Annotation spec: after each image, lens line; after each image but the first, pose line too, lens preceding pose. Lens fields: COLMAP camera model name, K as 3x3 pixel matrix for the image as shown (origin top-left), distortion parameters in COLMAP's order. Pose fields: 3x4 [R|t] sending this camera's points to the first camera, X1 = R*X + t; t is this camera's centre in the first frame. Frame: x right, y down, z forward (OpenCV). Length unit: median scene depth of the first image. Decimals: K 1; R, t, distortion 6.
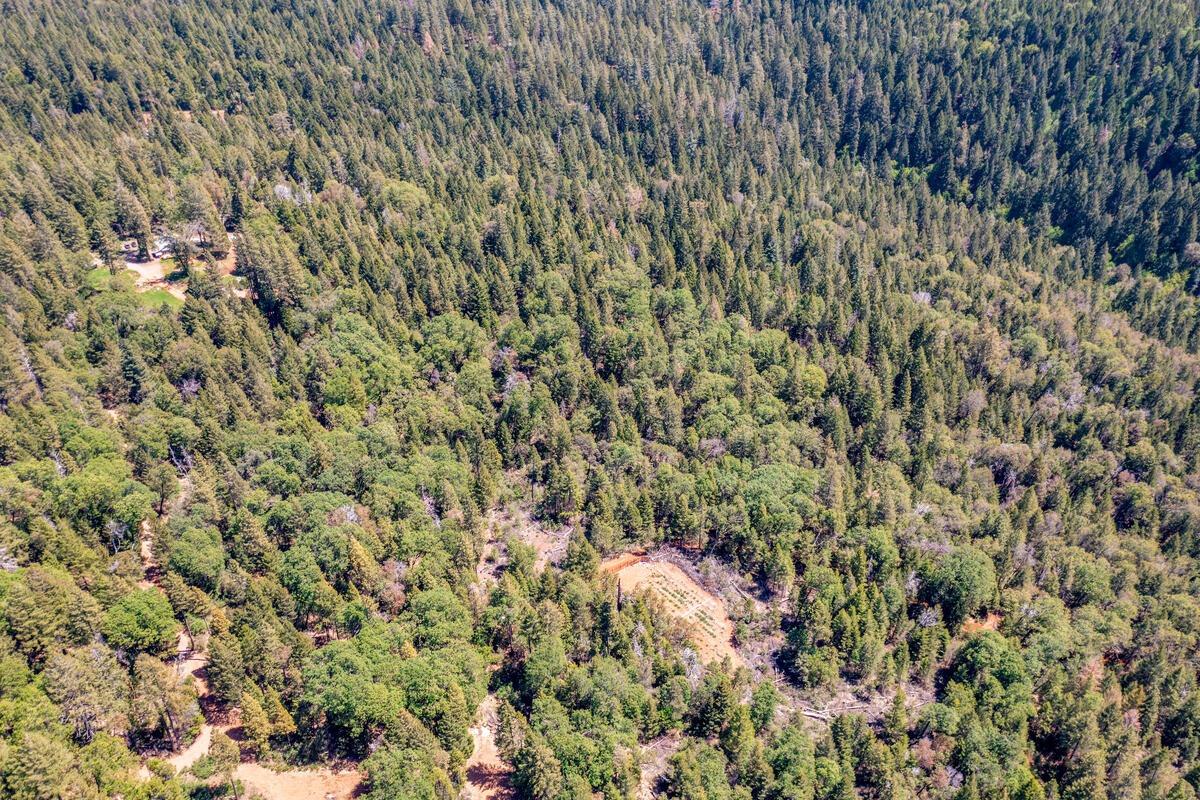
lens RADIAL K [[948.9, 0, 598.5], [0, 948.9, 399.9], [0, 0, 1]] dist [0.002533, 0.020464]
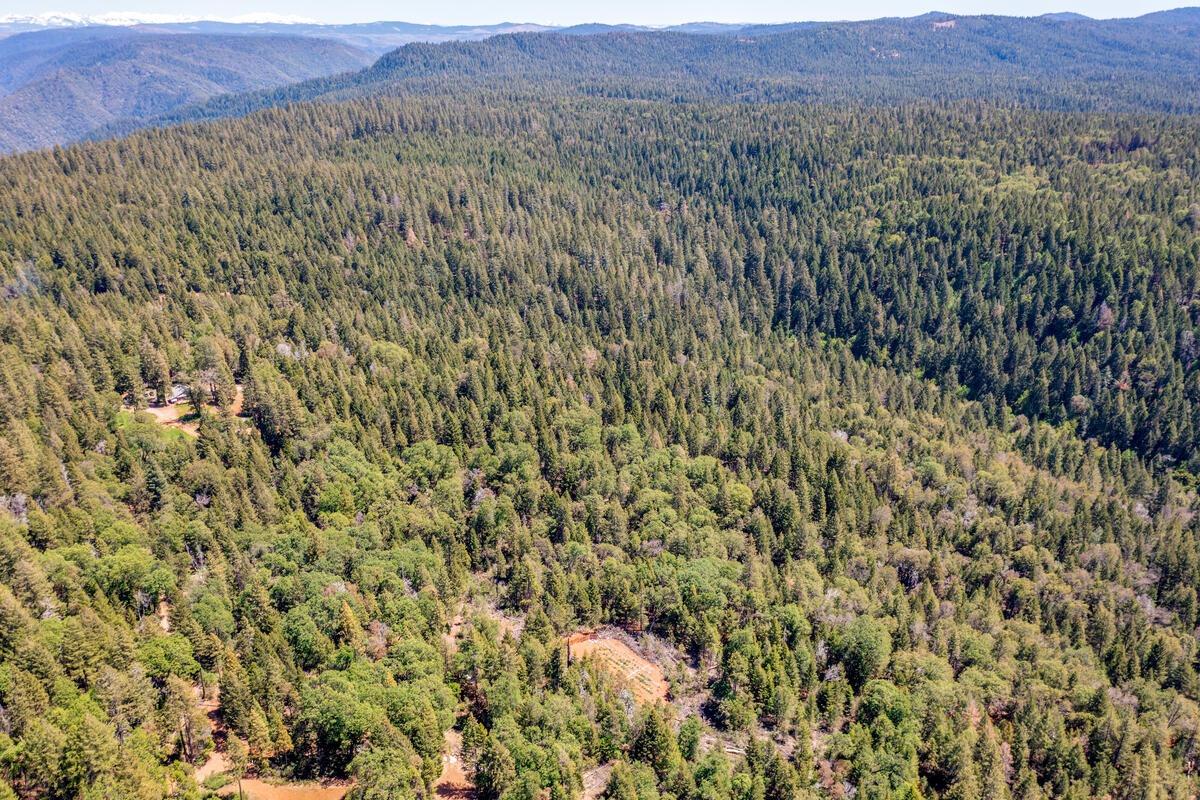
lens RADIAL K [[948.9, 0, 600.1], [0, 948.9, 400.4], [0, 0, 1]] dist [0.002533, 0.020464]
pose [[0.999489, -0.008450, 0.030834, 0.018433], [0.014567, 0.978874, -0.203944, 0.095101], [-0.028459, 0.204289, 0.978497, -0.149267]]
